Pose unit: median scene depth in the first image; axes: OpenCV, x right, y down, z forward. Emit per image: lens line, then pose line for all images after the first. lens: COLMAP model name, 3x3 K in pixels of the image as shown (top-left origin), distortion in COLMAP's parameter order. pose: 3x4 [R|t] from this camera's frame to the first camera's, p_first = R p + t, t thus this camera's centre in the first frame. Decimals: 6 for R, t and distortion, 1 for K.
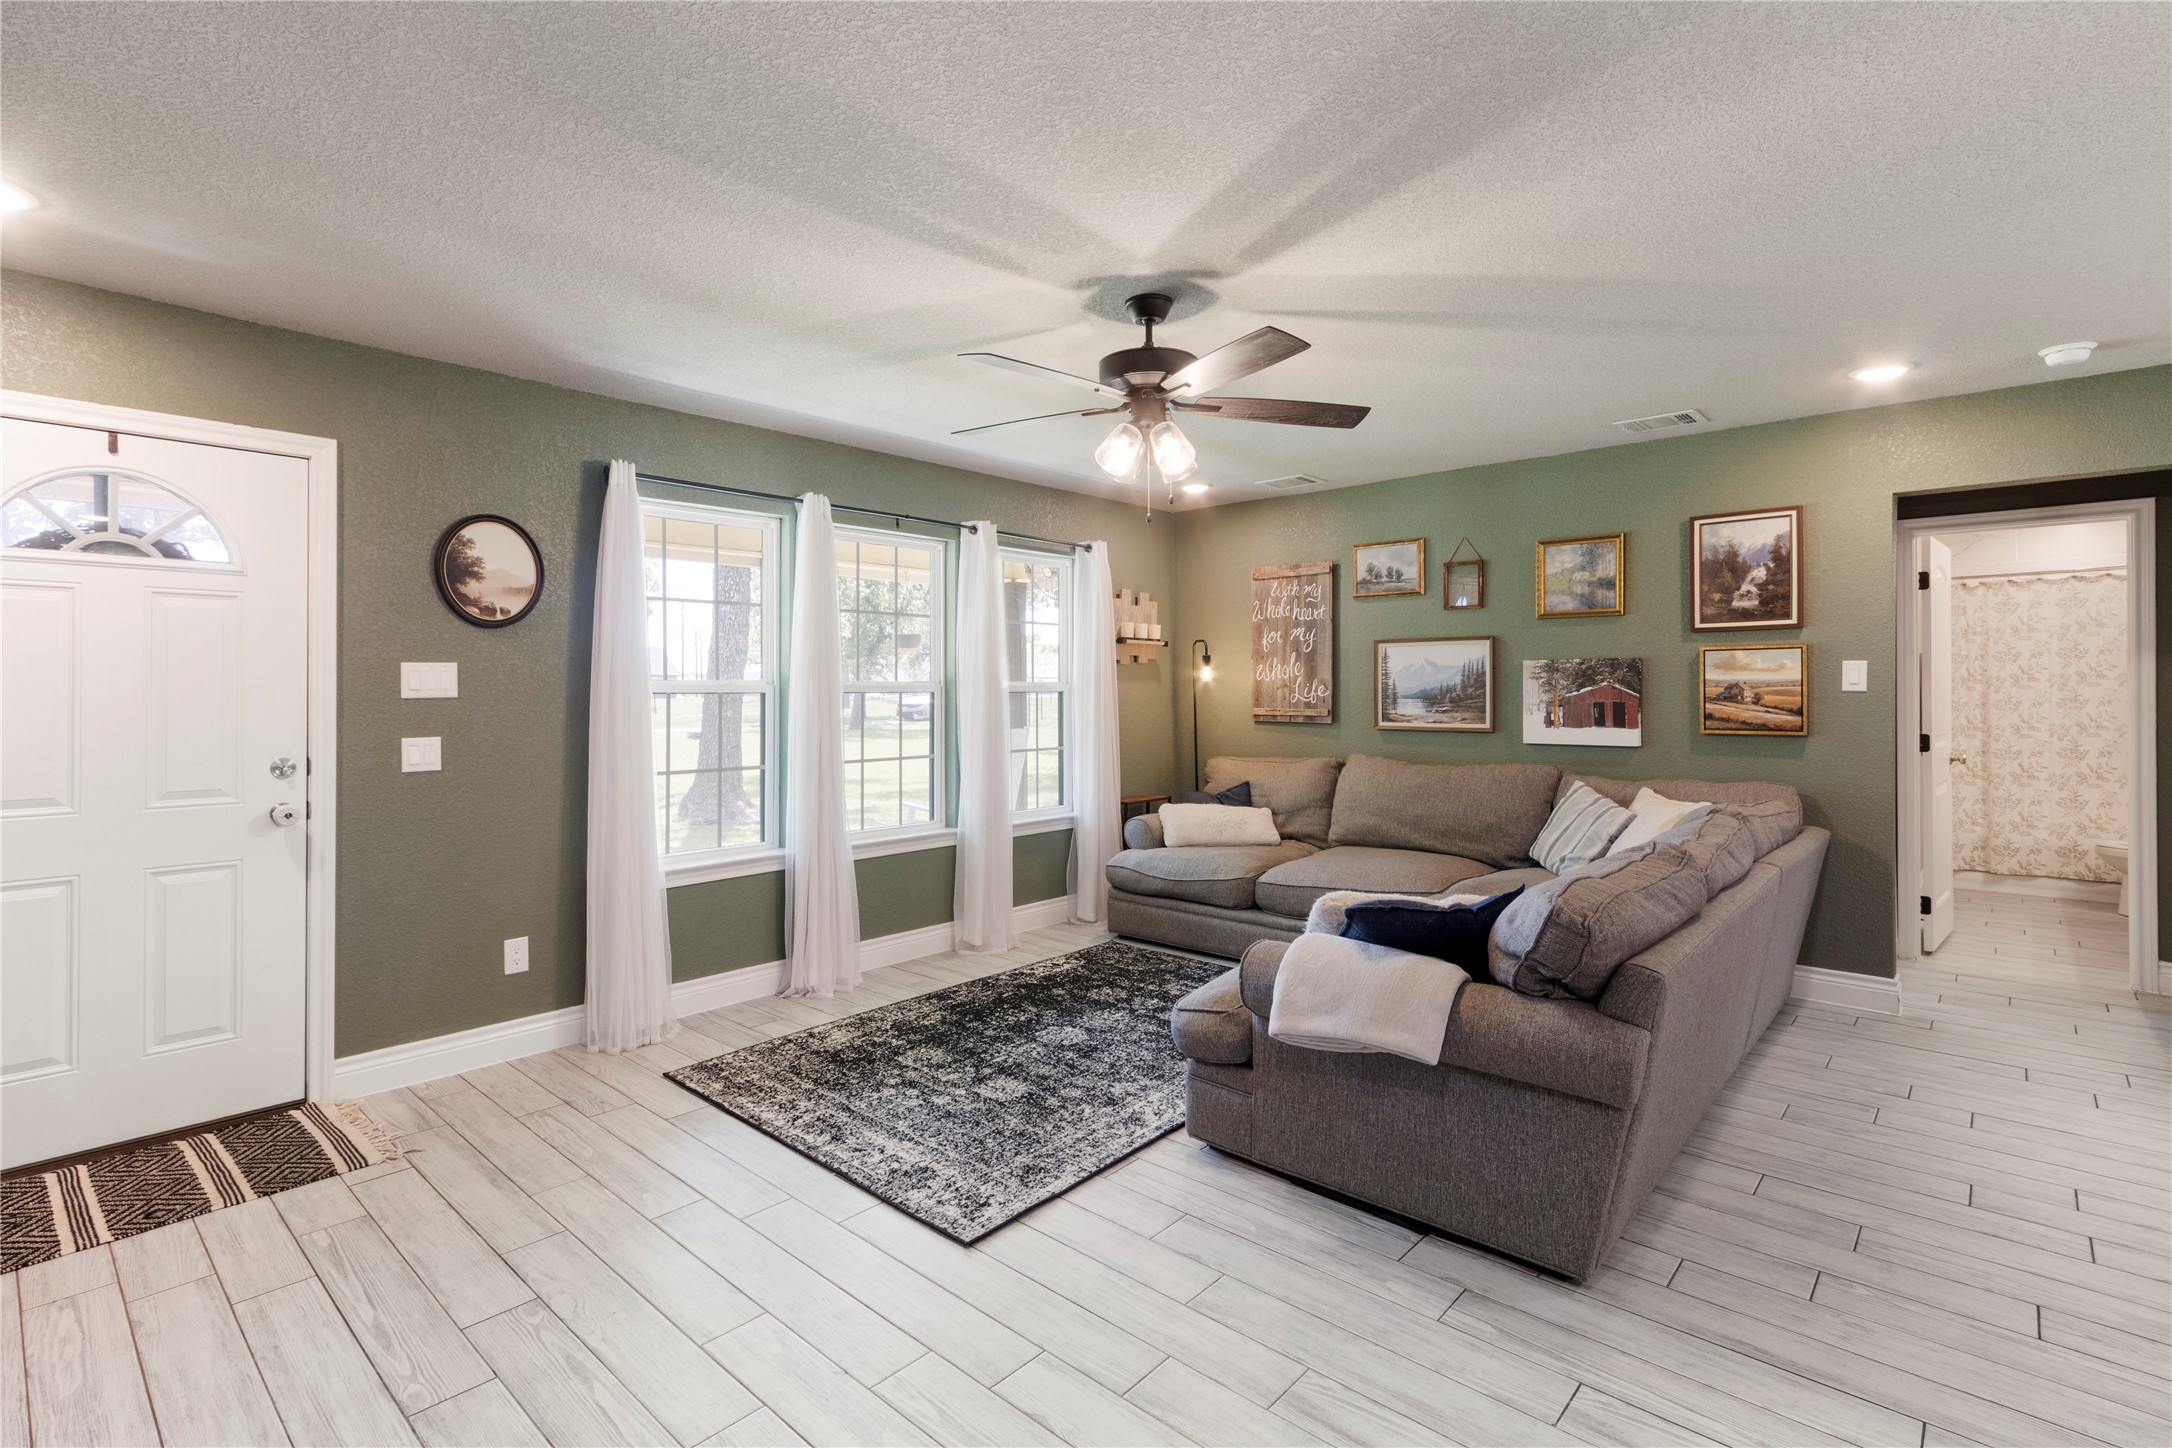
lens RADIAL K [[1015.9, 0, 1085.5], [0, 1015.9, 685.4], [0, 0, 1]] dist [0.003677, -0.000412]
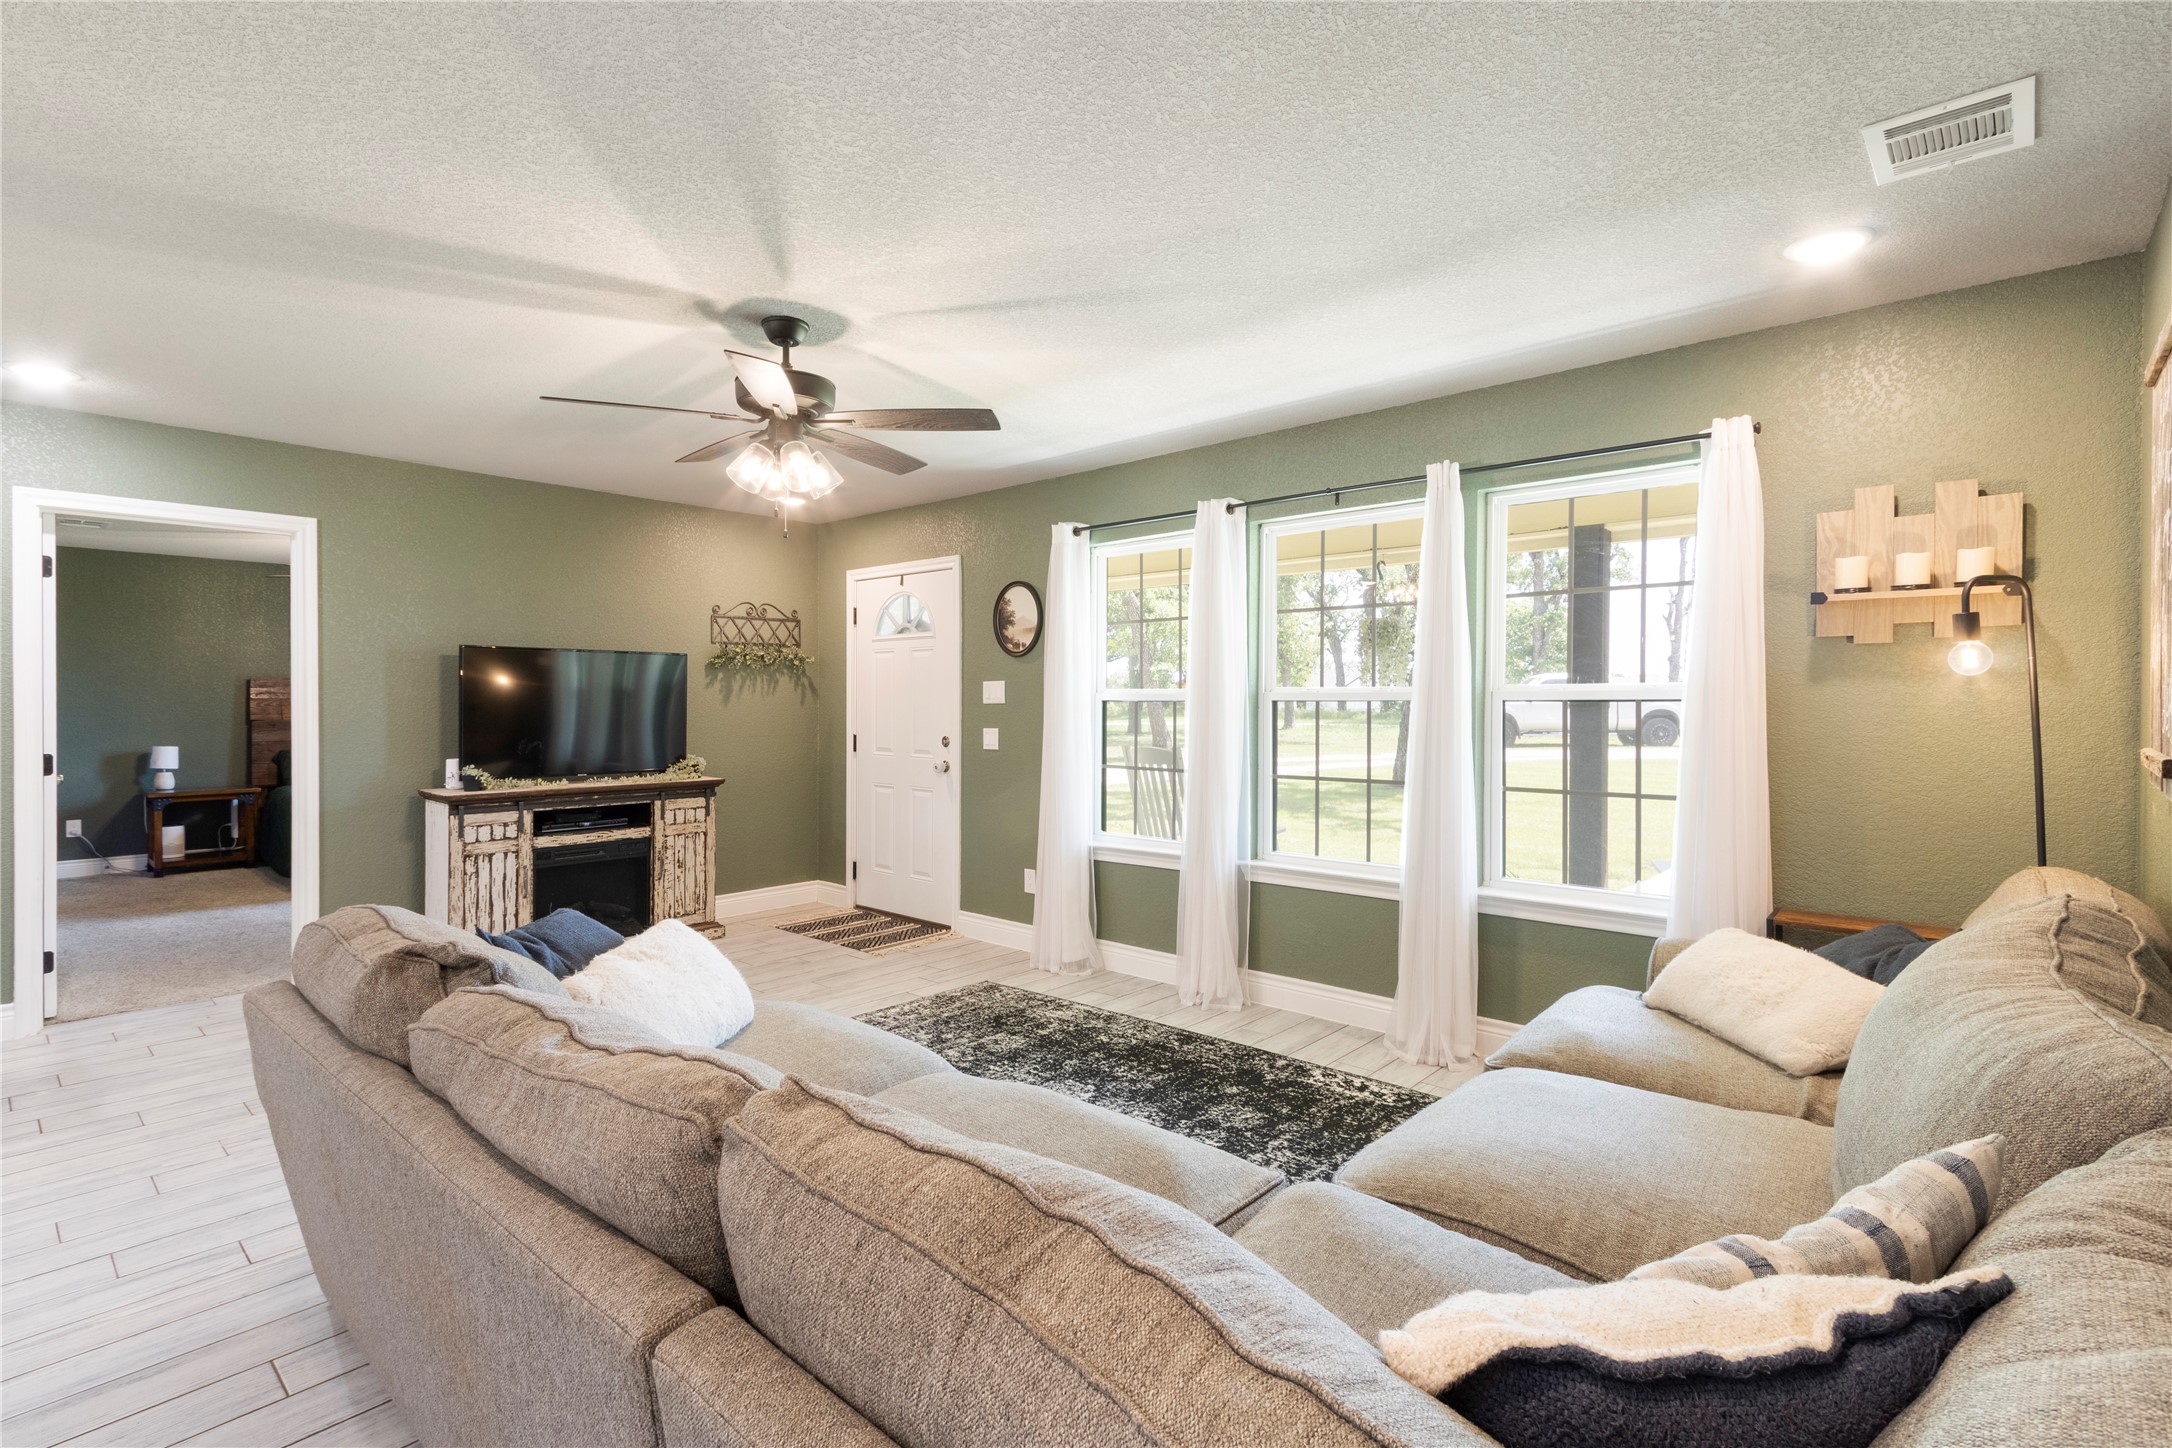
lens RADIAL K [[1015.9, 0, 1035.4], [0, 1015.9, 706.4], [0, 0, 1]] dist [0.003677, -0.000412]
pose [[-0.014709, 0.009612, -0.999846, 0.812500], [0.007440, 0.999927, 0.009503, 0.001972], [0.999864, -0.007299, -0.014780, 0.942081]]
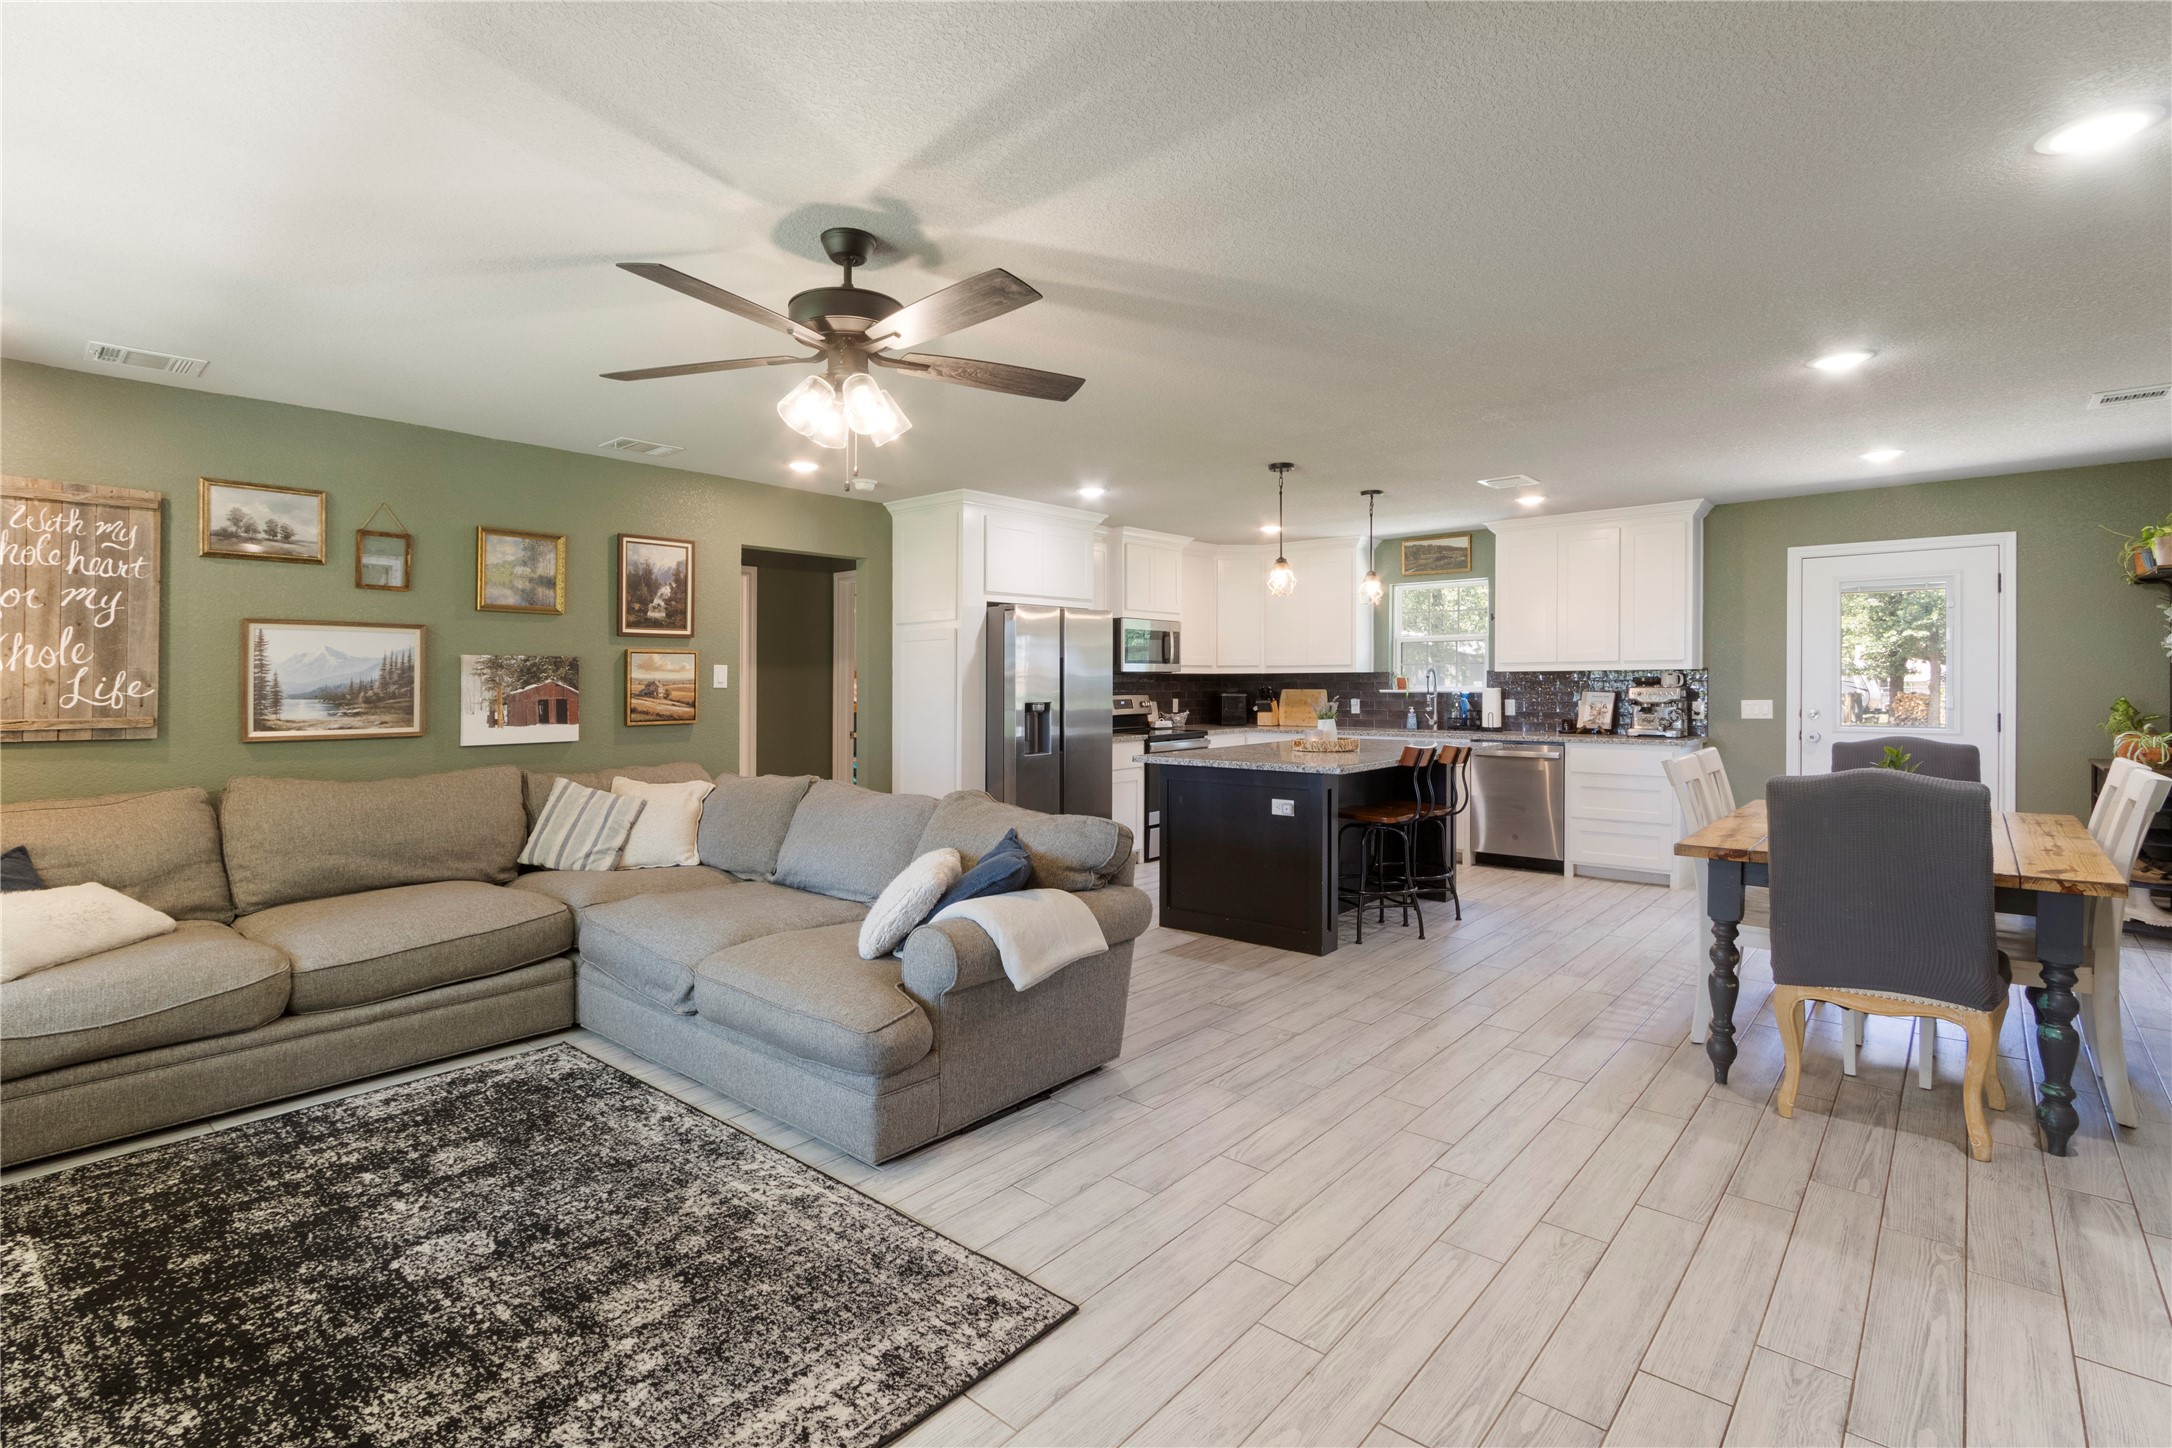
lens RADIAL K [[1015.9, 0, 1023.6], [0, 1015.9, 693.4], [0, 0, 1]] dist [0.003677, -0.000412]
pose [[0.009601, -0.005287, 0.999940, -0.595417], [-0.001459, 0.999985, 0.005301, 0.005495], [-0.999953, -0.001510, 0.009593, 0.618349]]
